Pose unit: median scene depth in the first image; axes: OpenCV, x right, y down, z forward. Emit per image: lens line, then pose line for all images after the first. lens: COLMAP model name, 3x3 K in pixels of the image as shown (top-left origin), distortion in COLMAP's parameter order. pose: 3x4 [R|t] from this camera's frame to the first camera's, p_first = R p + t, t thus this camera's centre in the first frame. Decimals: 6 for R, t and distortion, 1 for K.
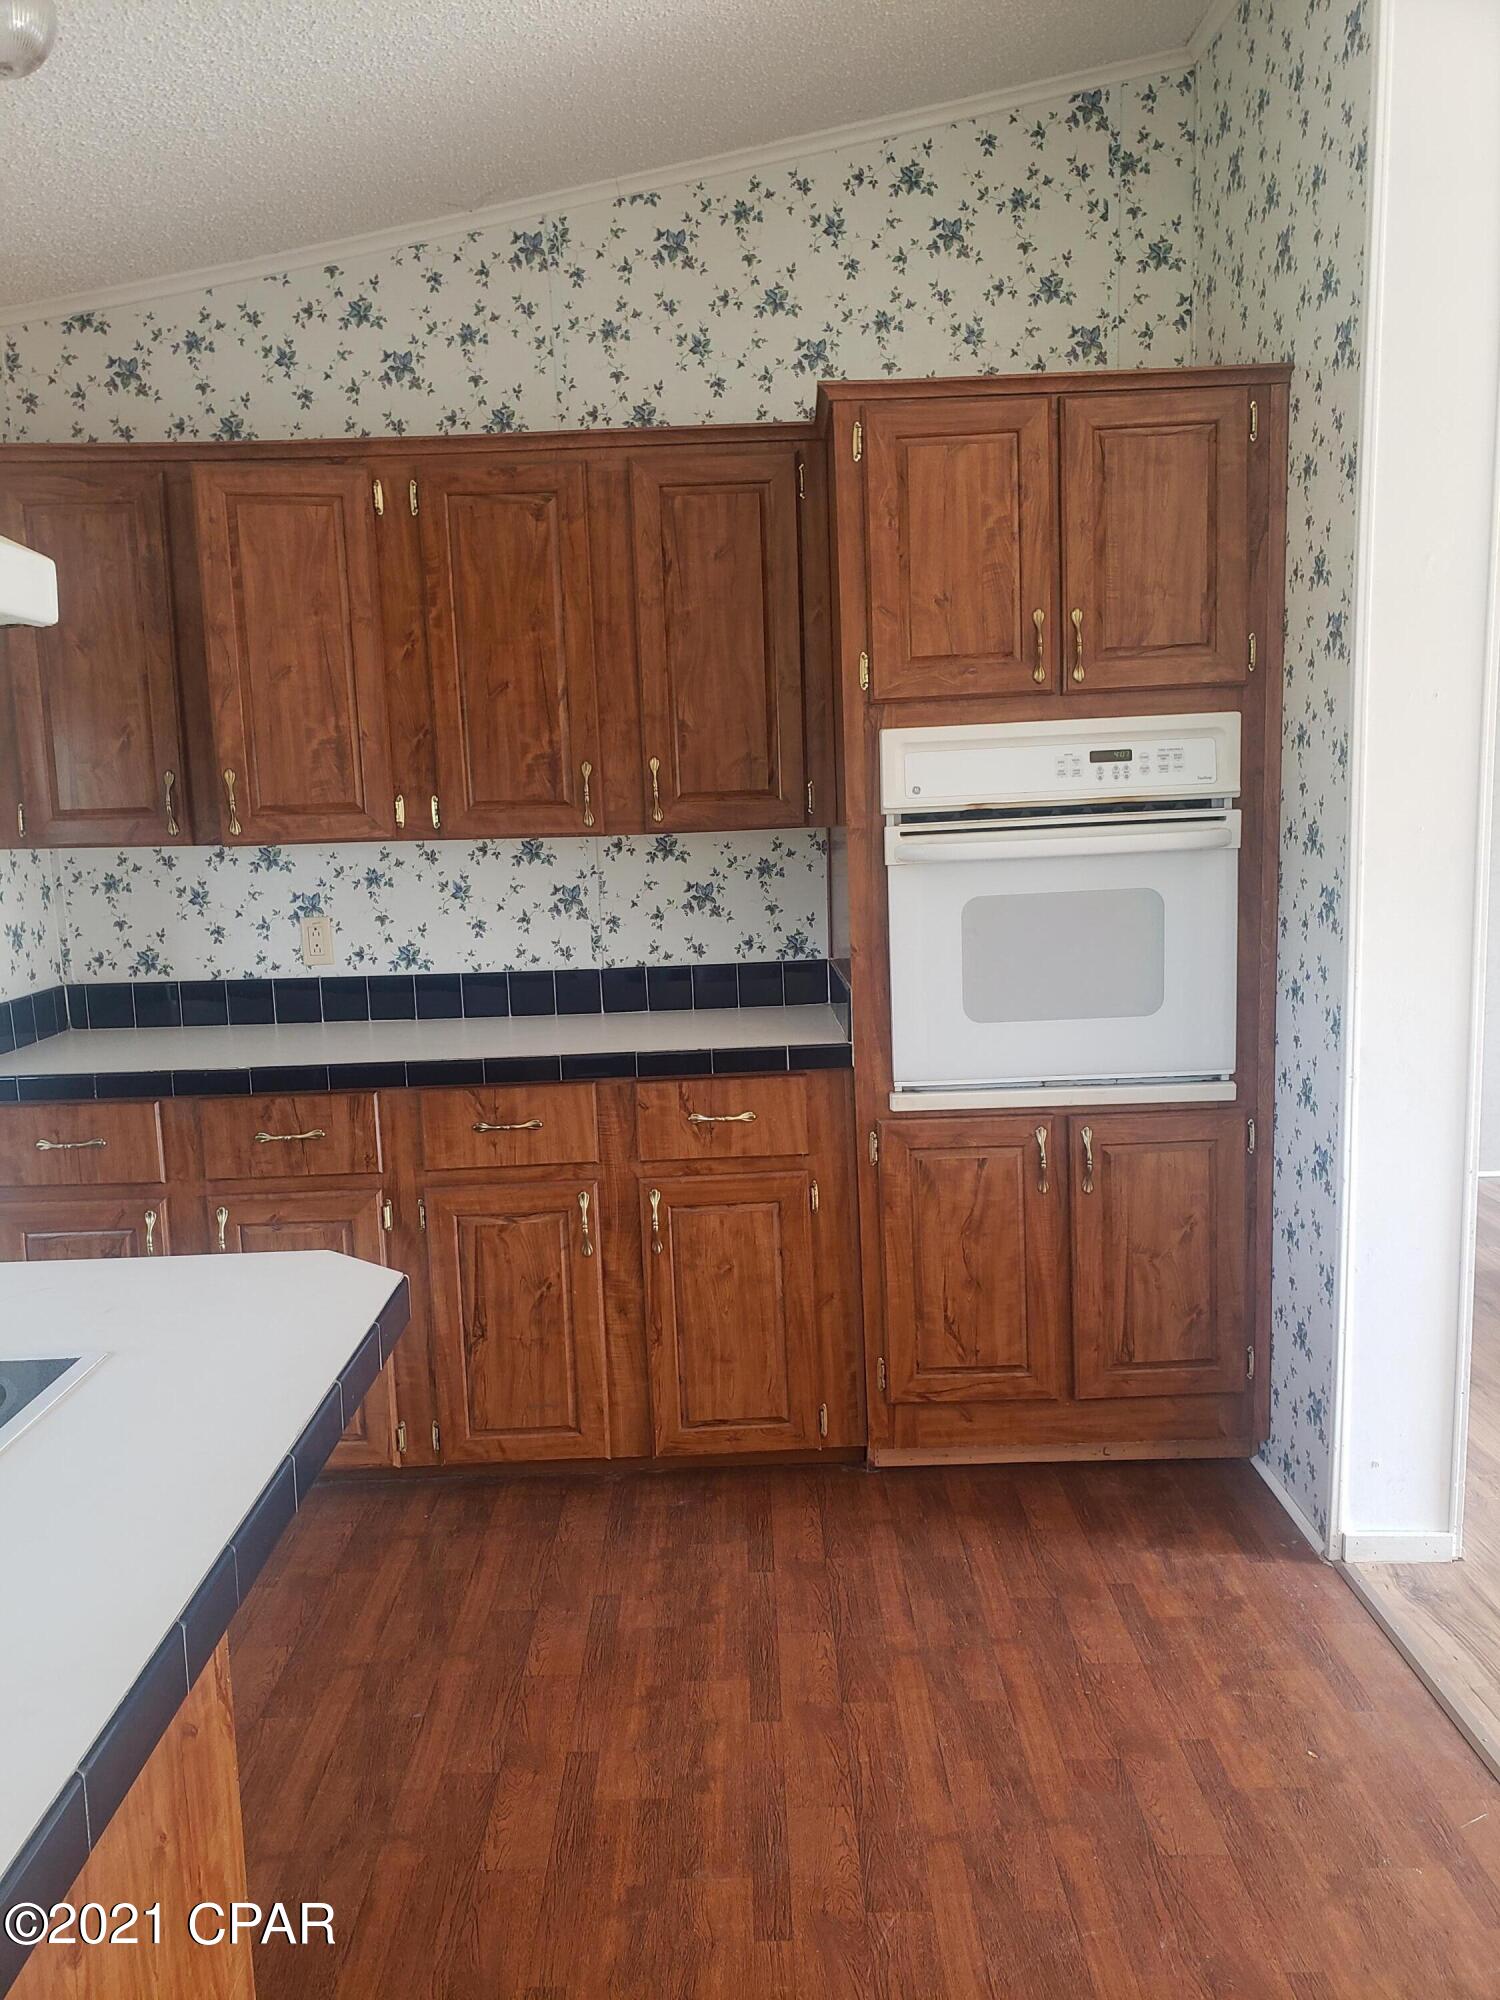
lens RADIAL K [[1542.3, 0, 707.9], [0, 1542.3, 1040.9], [0, 0, 1]] dist [0.031420, -0.013798]
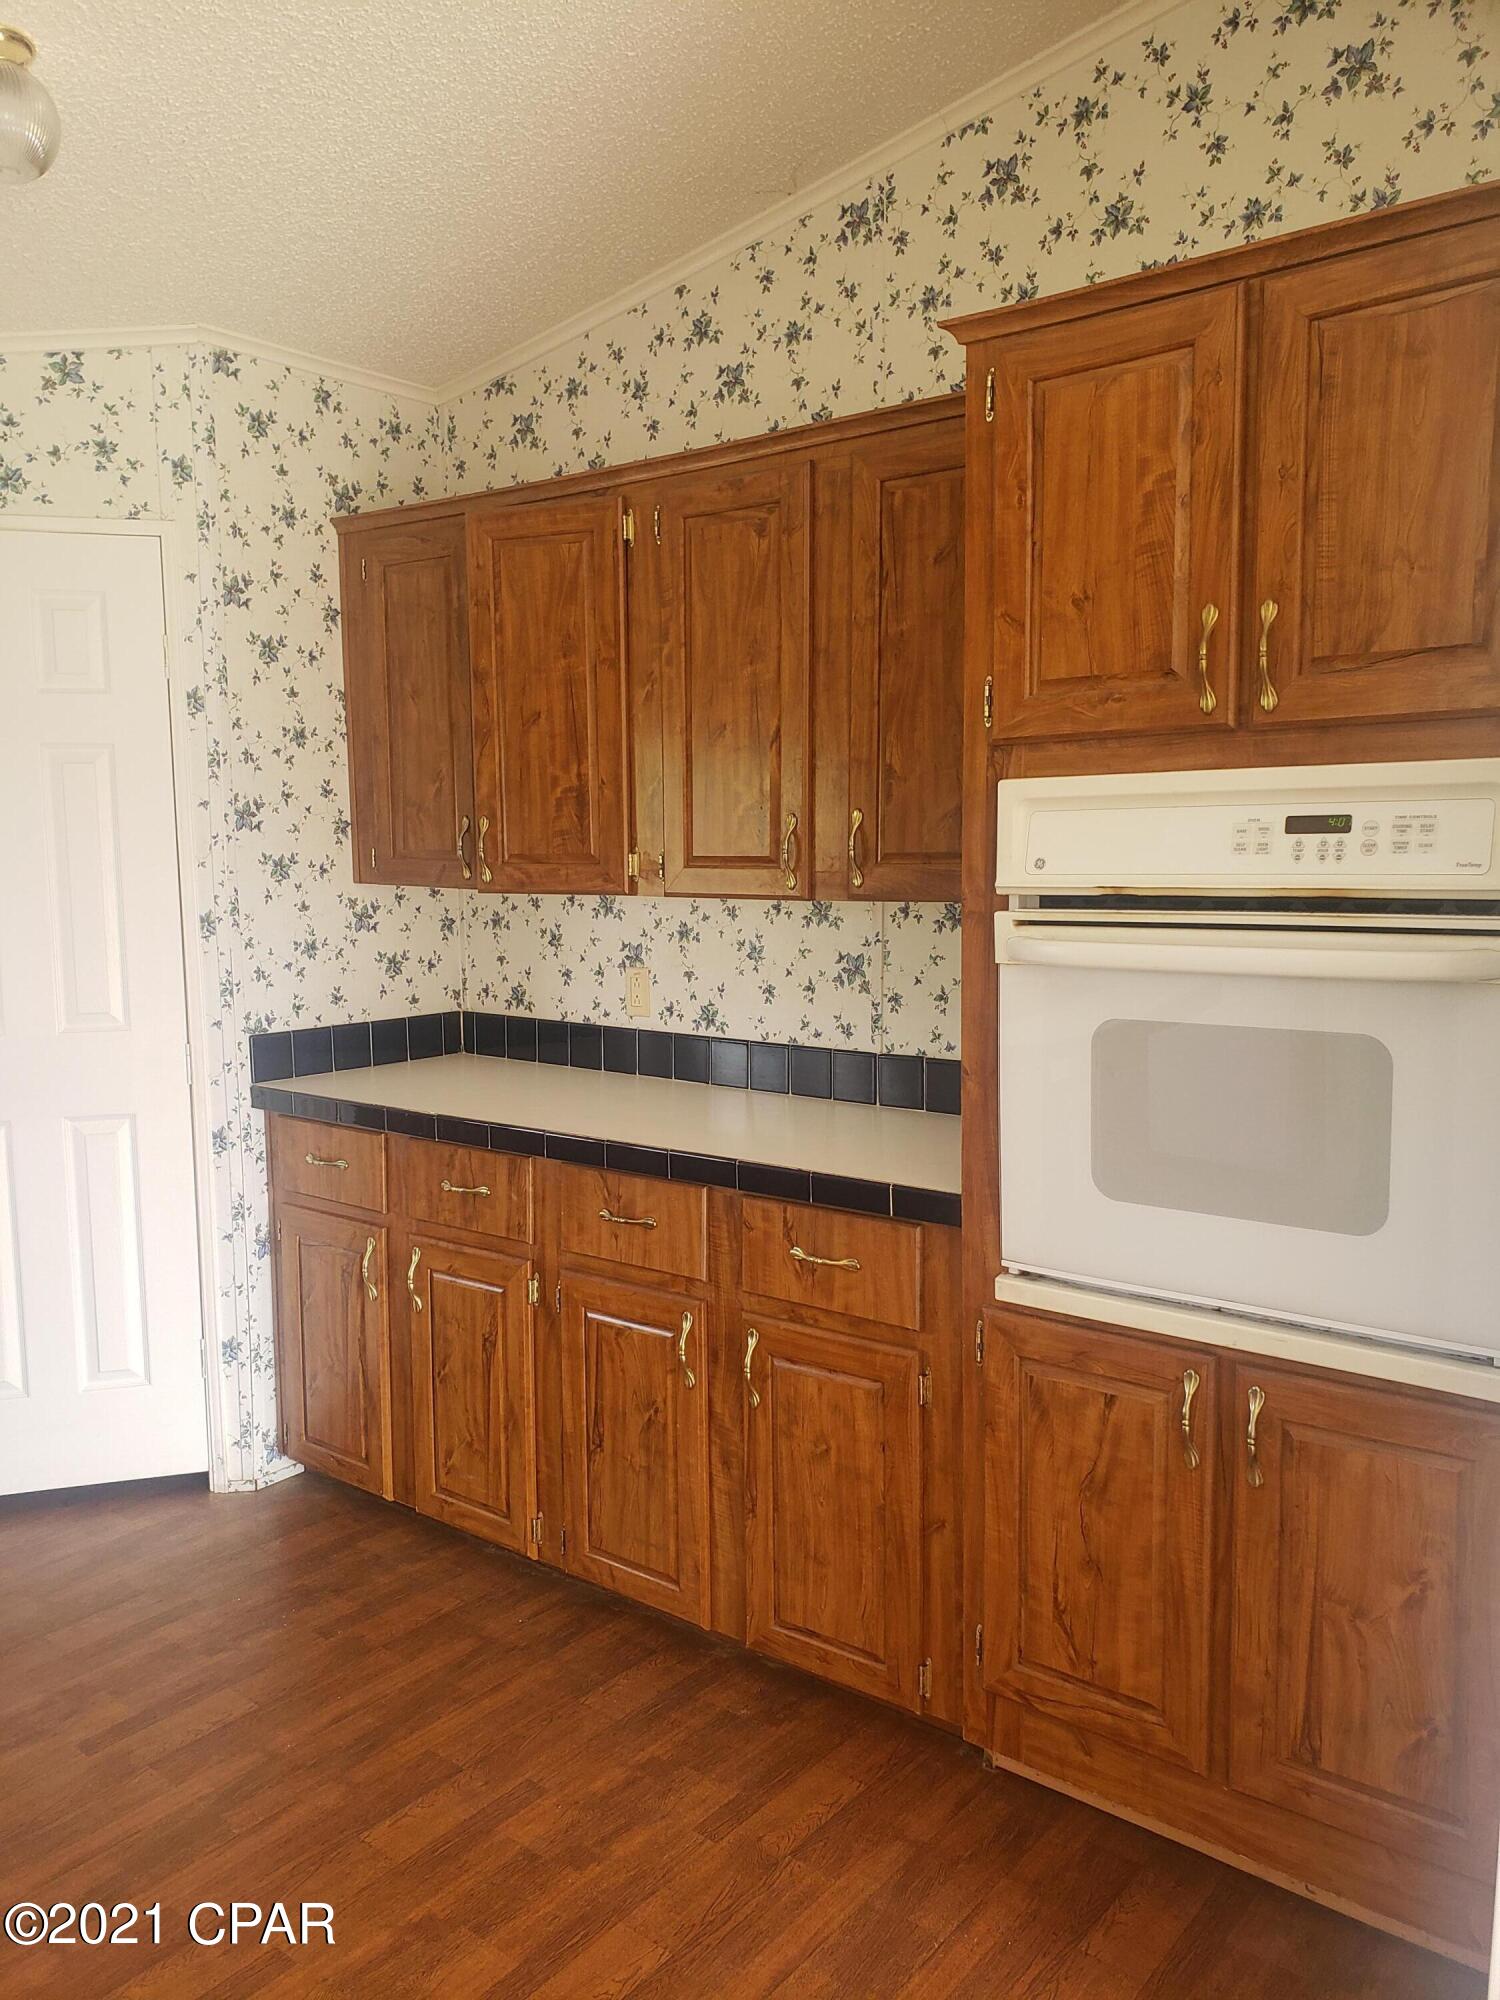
lens RADIAL K [[1542.3, 0, 727.3], [0, 1542.3, 1034.1], [0, 0, 1]] dist [0.031420, -0.013798]
pose [[0.774378, 0.109227, -0.623223, 0.454220], [-0.119616, 0.992497, 0.025319, -0.080291], [0.621313, 0.054941, 0.781634, 0.330981]]
